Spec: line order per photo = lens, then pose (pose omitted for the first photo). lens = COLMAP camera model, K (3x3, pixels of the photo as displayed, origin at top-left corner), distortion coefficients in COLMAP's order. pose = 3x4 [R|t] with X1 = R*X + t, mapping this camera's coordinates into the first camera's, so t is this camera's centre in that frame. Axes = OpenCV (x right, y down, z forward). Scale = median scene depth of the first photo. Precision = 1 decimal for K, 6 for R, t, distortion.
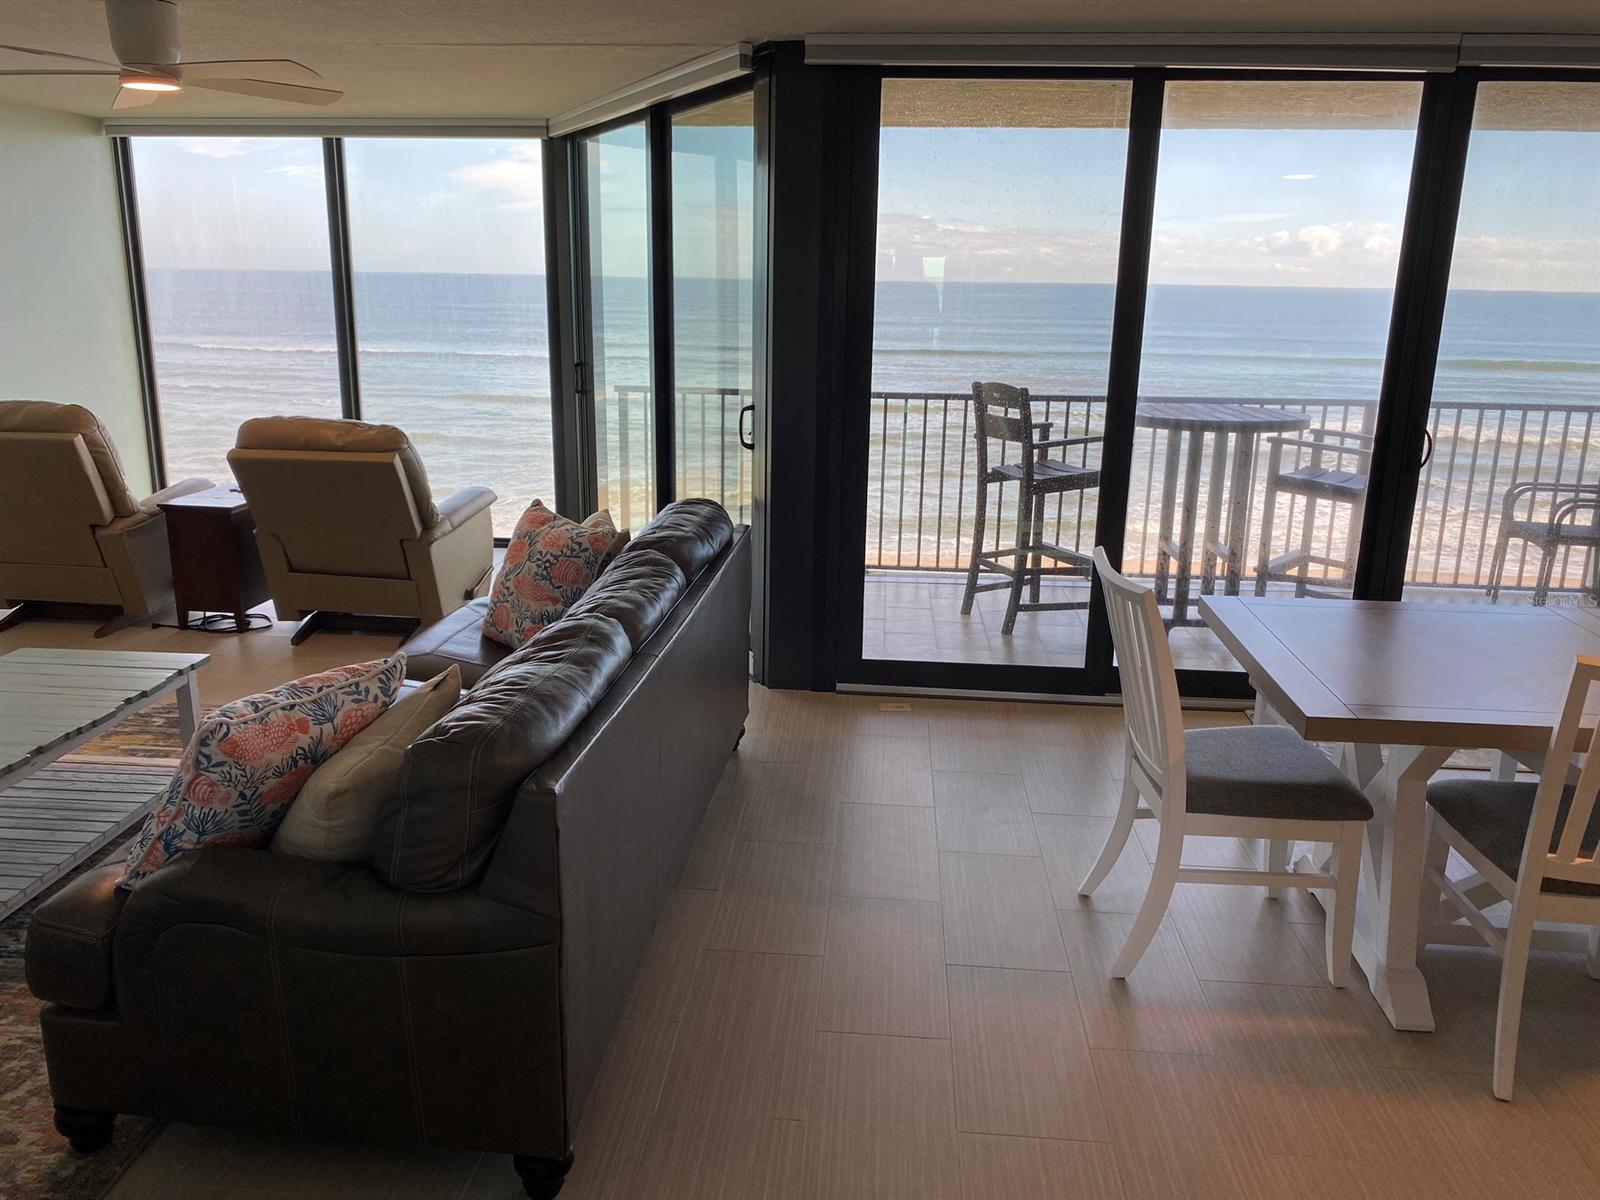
lens RADIAL K [[1217.7, 0, 773.2], [0, 1217.7, 596.9], [0, 0, 1]] dist [0.085910, -0.121083]
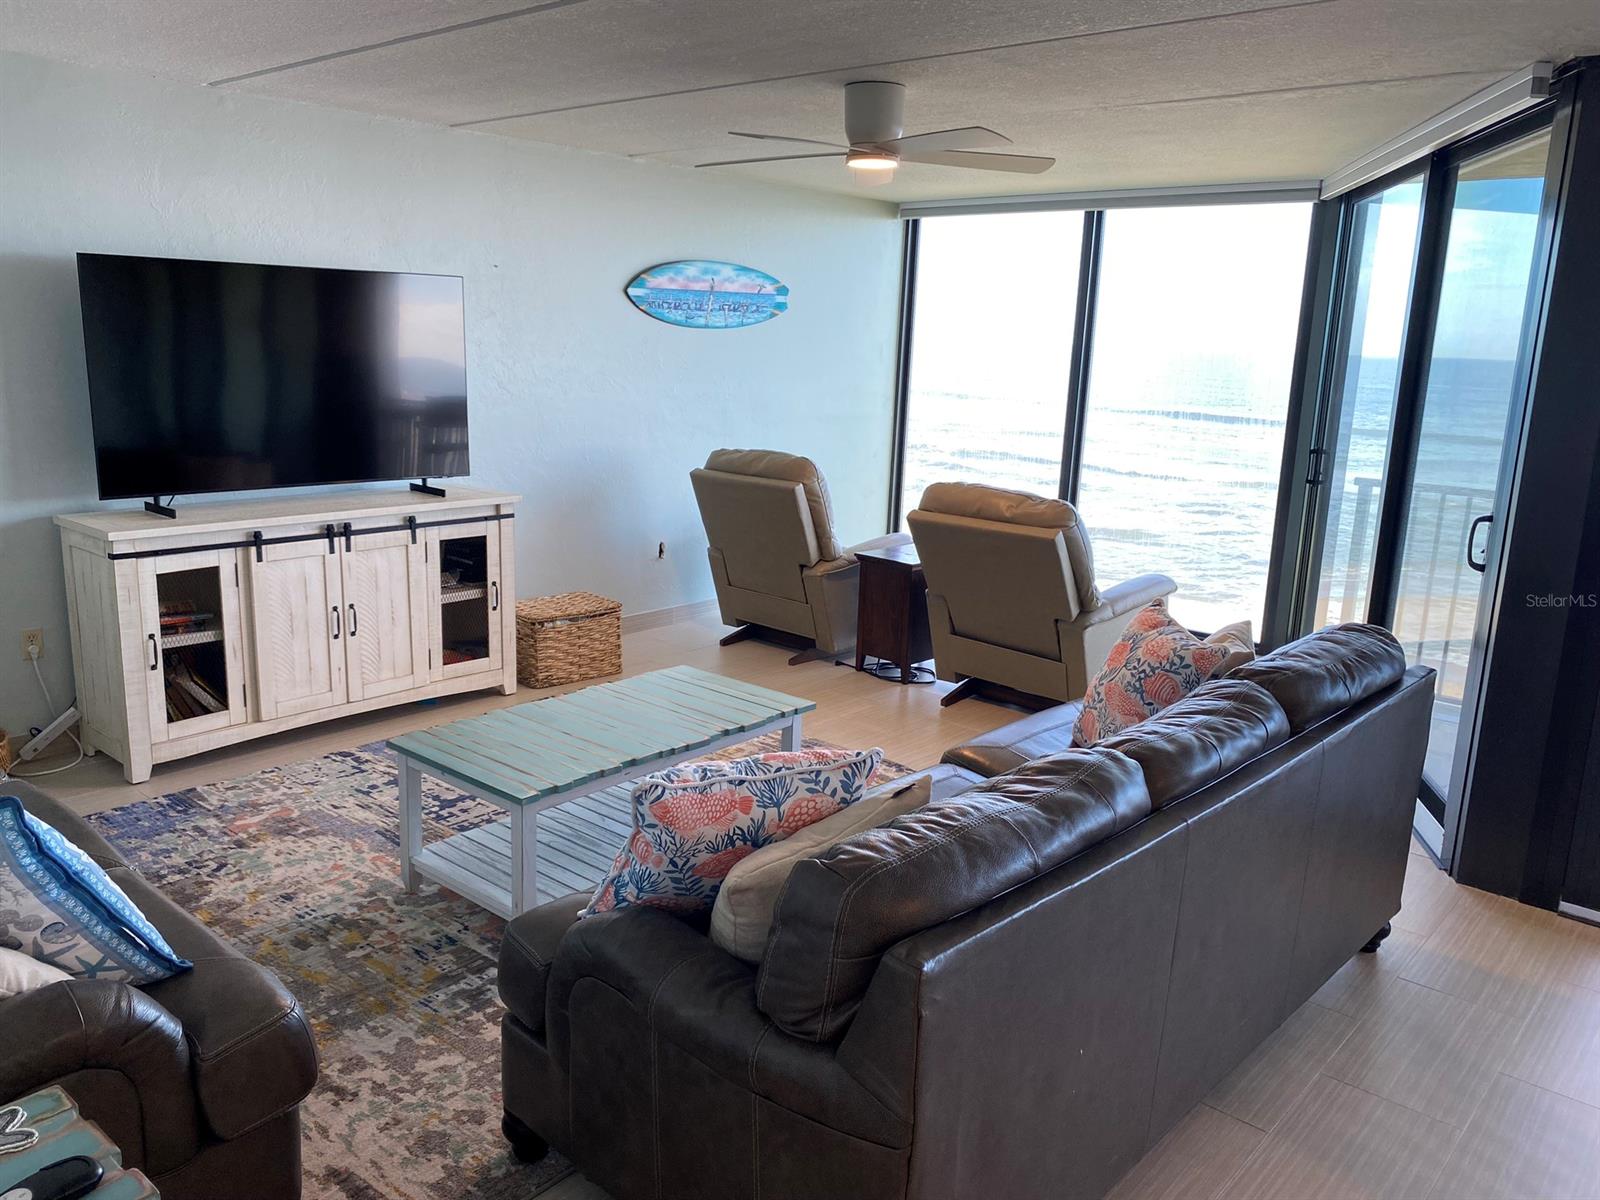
lens RADIAL K [[1217.7, 0, 773.2], [0, 1217.7, 596.9], [0, 0, 1]] dist [0.085910, -0.121083]
pose [[0.811386, 0.140670, -0.567332, 0.091898], [-0.174403, 0.984660, -0.005280, -0.032826], [0.557886, 0.103228, 0.823472, 0.145900]]
